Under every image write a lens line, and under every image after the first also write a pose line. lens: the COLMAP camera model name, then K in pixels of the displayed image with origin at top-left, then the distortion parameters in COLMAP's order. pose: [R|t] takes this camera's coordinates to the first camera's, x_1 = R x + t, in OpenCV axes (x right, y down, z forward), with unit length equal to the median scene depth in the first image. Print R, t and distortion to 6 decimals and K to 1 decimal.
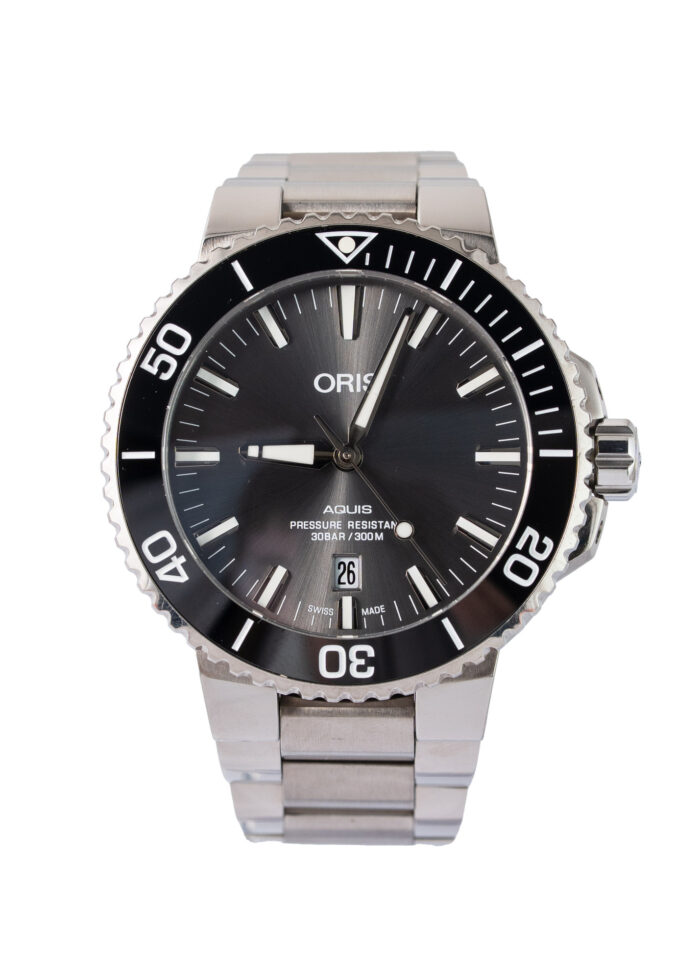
lens RADIAL K [[2697.6, 0, 351.3], [0, 2697.6, 485.1], [0, 0, 1]] dist [0.714769, 0.000000]
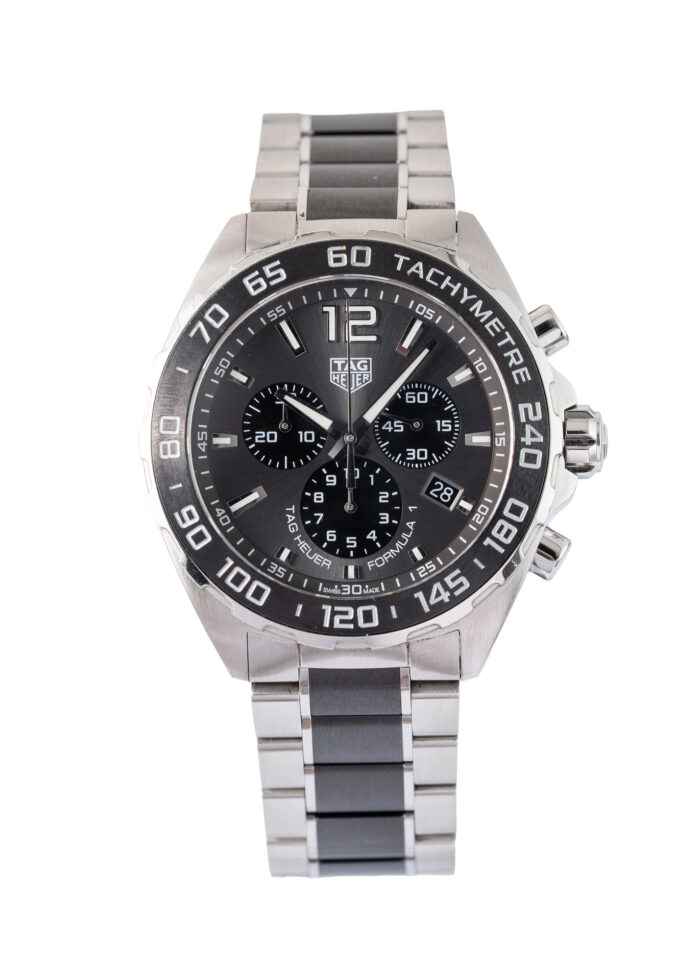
lens RADIAL K [[2697.6, 0, 349.1], [0, 2697.6, 490.3], [0, 0, 1]] dist [0.714769, 0.000000]
pose [[0.999982, -0.005551, -0.002323, 0.000151], [0.005570, 0.999949, 0.008392, 0.001208], [0.002276, -0.008405, 0.999962, -0.159731]]
